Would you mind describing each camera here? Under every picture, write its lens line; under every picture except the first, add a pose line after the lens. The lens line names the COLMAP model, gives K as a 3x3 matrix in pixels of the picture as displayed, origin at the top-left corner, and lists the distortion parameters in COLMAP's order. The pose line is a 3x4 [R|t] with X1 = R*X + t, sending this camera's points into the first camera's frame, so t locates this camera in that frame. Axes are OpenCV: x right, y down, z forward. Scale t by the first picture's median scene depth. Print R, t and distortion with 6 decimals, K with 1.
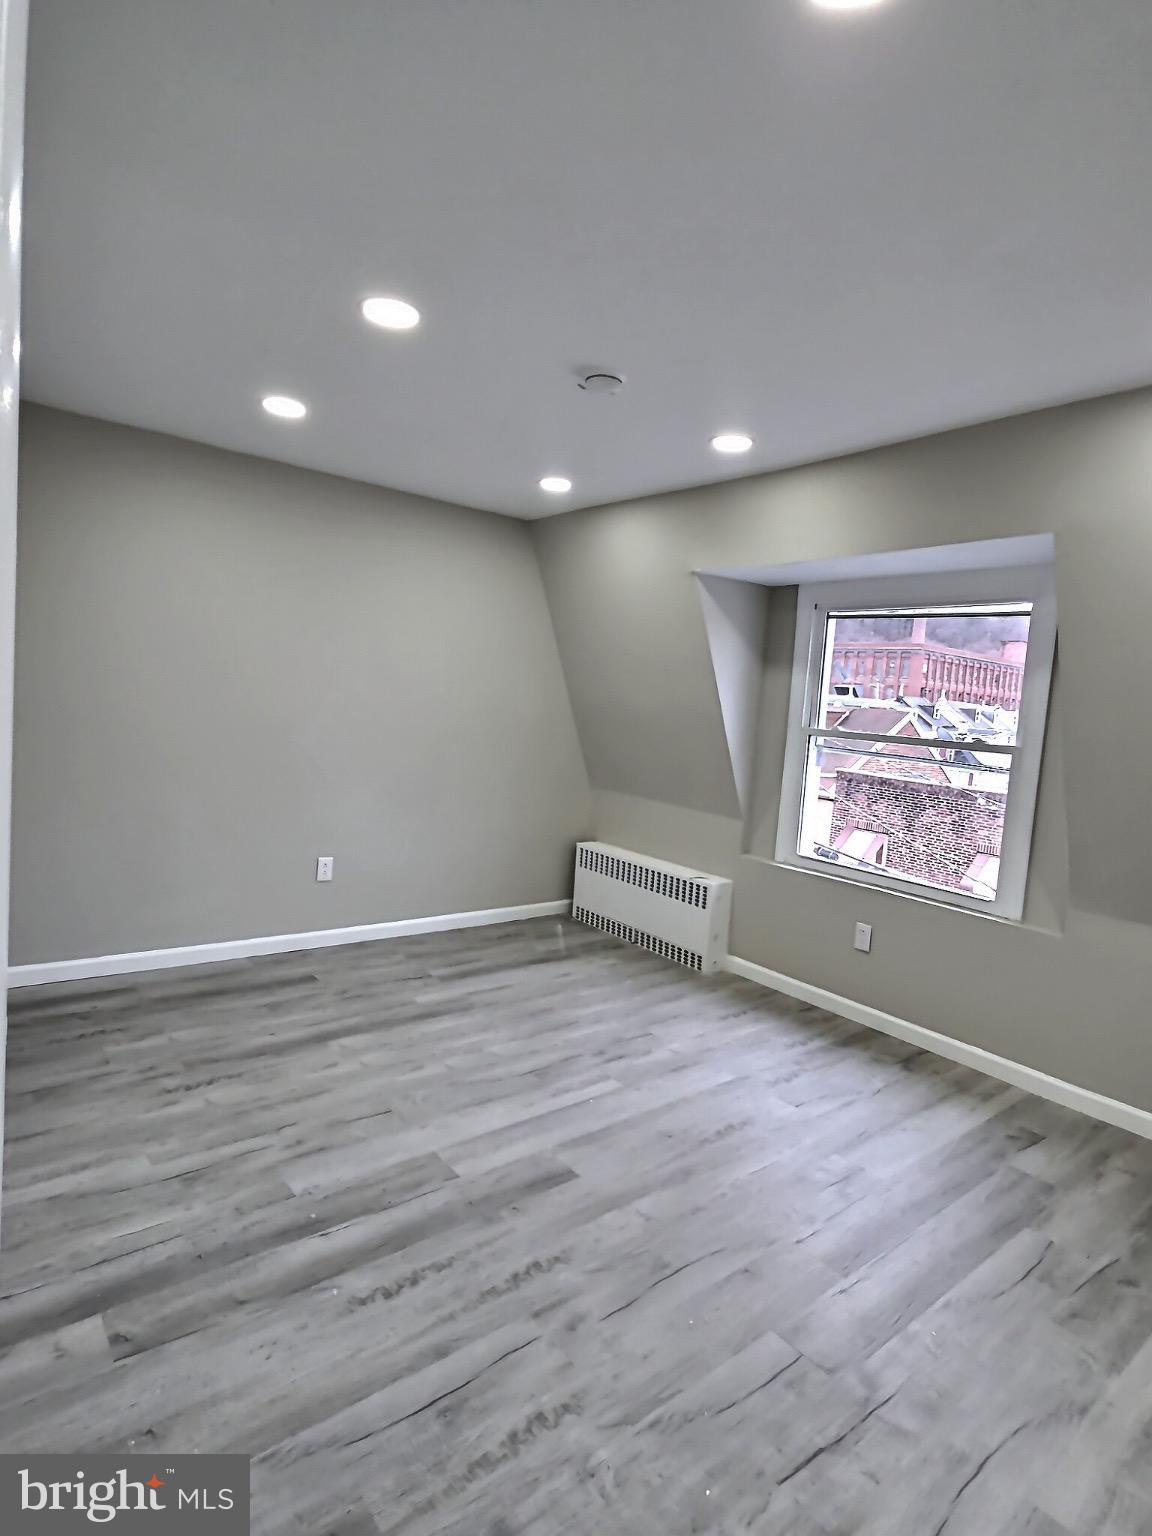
lens RADIAL K [[807.6, 0, 576.4], [0, 807.6, 772.5], [0, 0, 1]] dist [0.002150, 0.000713]
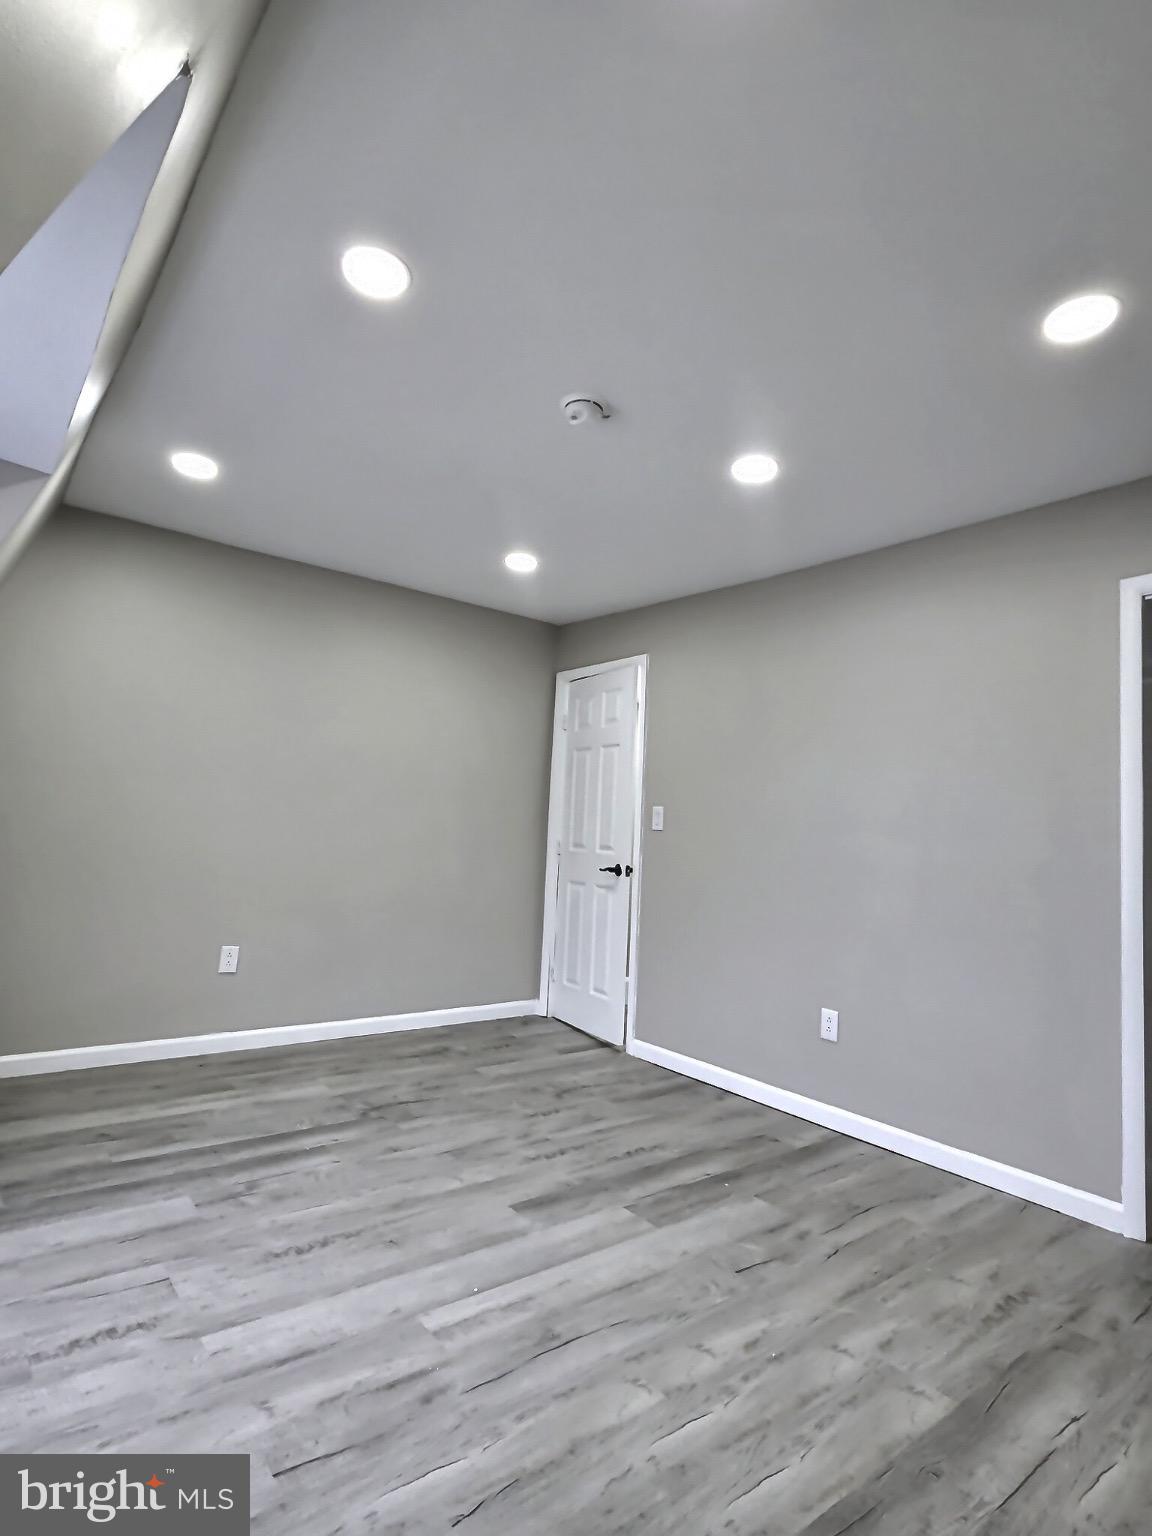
lens RADIAL K [[807.6, 0, 576.4], [0, 807.6, 772.5], [0, 0, 1]] dist [0.002150, 0.000713]
pose [[-0.991801, -0.127620, 0.006675, -0.017447], [-0.127524, 0.991748, 0.013208, -0.063330], [-0.008305, 0.012249, -0.999890, 1.933127]]
